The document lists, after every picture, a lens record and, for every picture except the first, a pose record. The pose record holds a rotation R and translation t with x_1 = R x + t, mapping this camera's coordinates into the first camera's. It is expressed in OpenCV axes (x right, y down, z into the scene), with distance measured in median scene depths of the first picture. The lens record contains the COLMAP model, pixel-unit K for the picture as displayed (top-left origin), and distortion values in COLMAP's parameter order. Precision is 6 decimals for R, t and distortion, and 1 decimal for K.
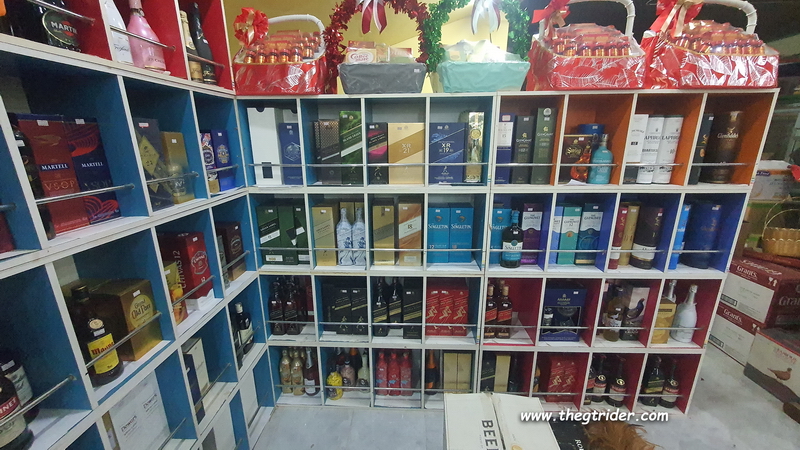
lens RADIAL K [[318.6, 0, 397.7], [0, 318.6, 223.7], [0, 0, 1]] dist [0.000362, -0.000279]
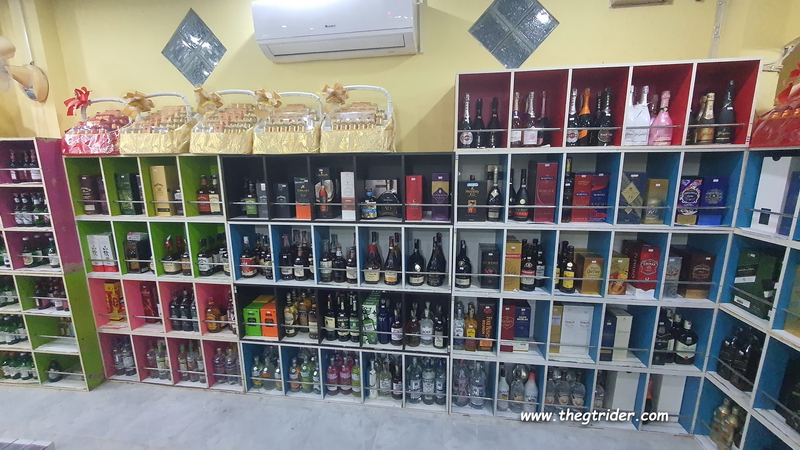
lens RADIAL K [[318.6, 0, 397.7], [0, 318.6, 223.7], [0, 0, 1]] dist [0.000362, -0.000279]
pose [[-0.094160, 0.197789, -0.975712, 0.715798], [-0.254894, 0.942609, 0.215677, -0.069946], [0.962373, 0.269012, -0.038341, -0.078541]]
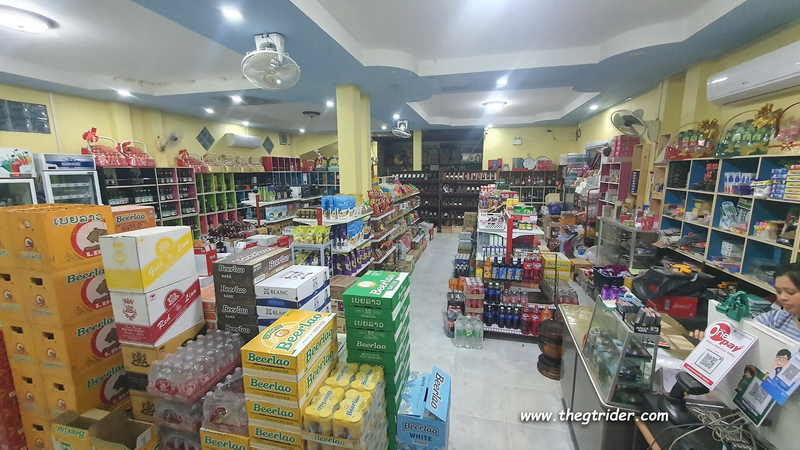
lens RADIAL K [[318.6, 0, 397.7], [0, 318.6, 223.7], [0, 0, 1]] dist [0.000362, -0.000279]
pose [[0.979266, 0.039494, -0.198692, 2.974719], [-0.058696, 0.994055, -0.091698, 1.248723], [0.193889, 0.101459, 0.975763, -5.267171]]
